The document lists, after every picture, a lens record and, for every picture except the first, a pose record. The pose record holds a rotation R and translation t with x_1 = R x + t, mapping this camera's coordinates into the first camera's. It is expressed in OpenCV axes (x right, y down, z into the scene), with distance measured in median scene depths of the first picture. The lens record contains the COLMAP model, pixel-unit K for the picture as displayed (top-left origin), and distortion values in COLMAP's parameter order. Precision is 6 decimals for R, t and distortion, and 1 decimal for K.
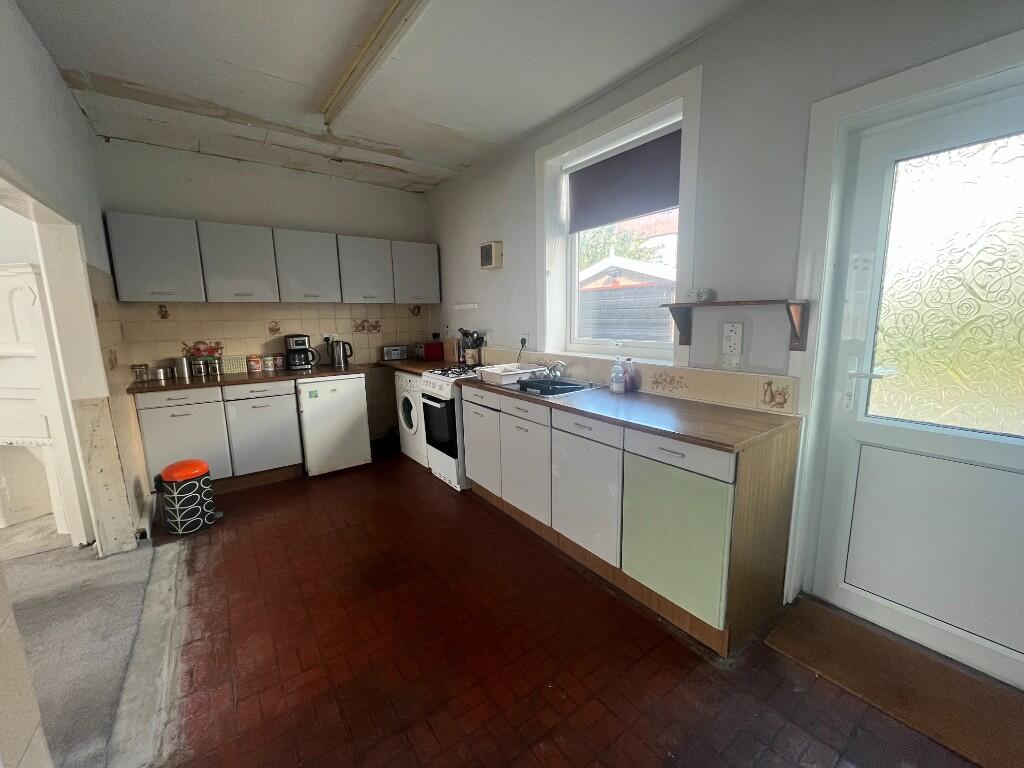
lens RADIAL K [[415.0, 0, 512.0], [0, 415.0, 384.0], [0, 0, 1]] dist [-0.000958, -0.000334]
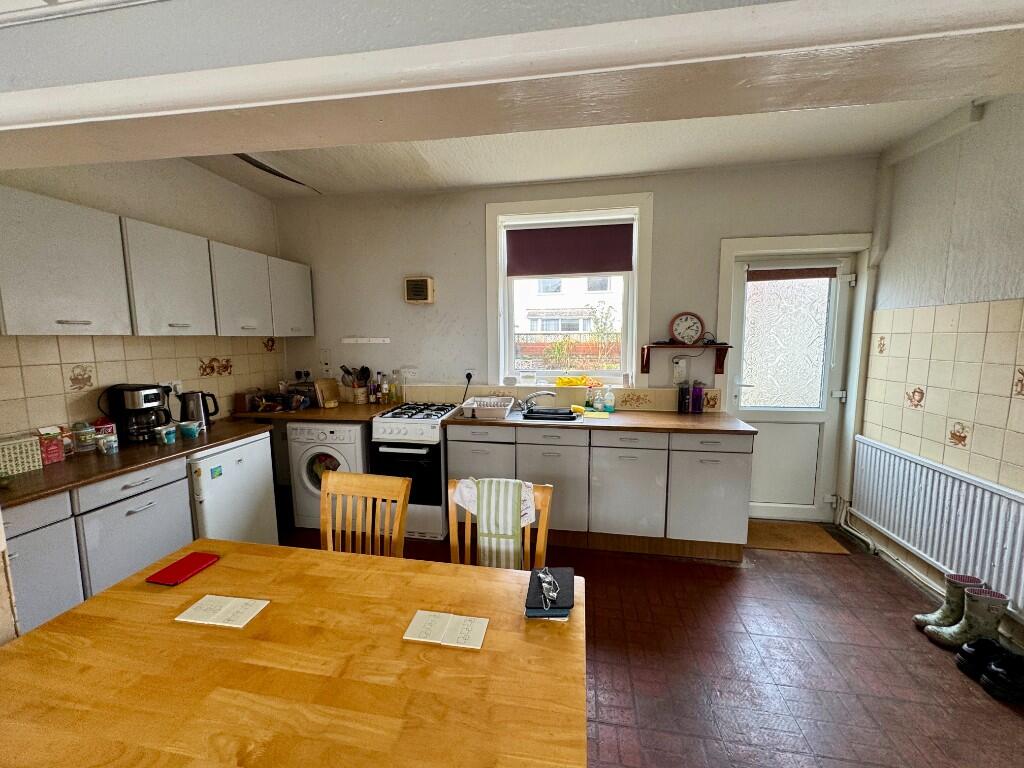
lens RADIAL K [[409.3, 0, 511.1], [0, 409.3, 382.5], [0, 0, 1]] dist [-0.000646, -0.000679]
pose [[0.722349, -0.064758, 0.688489, -0.586955], [0.108804, 0.993848, -0.020676, -0.053934], [-0.682915, 0.089846, 0.724952, 0.184966]]
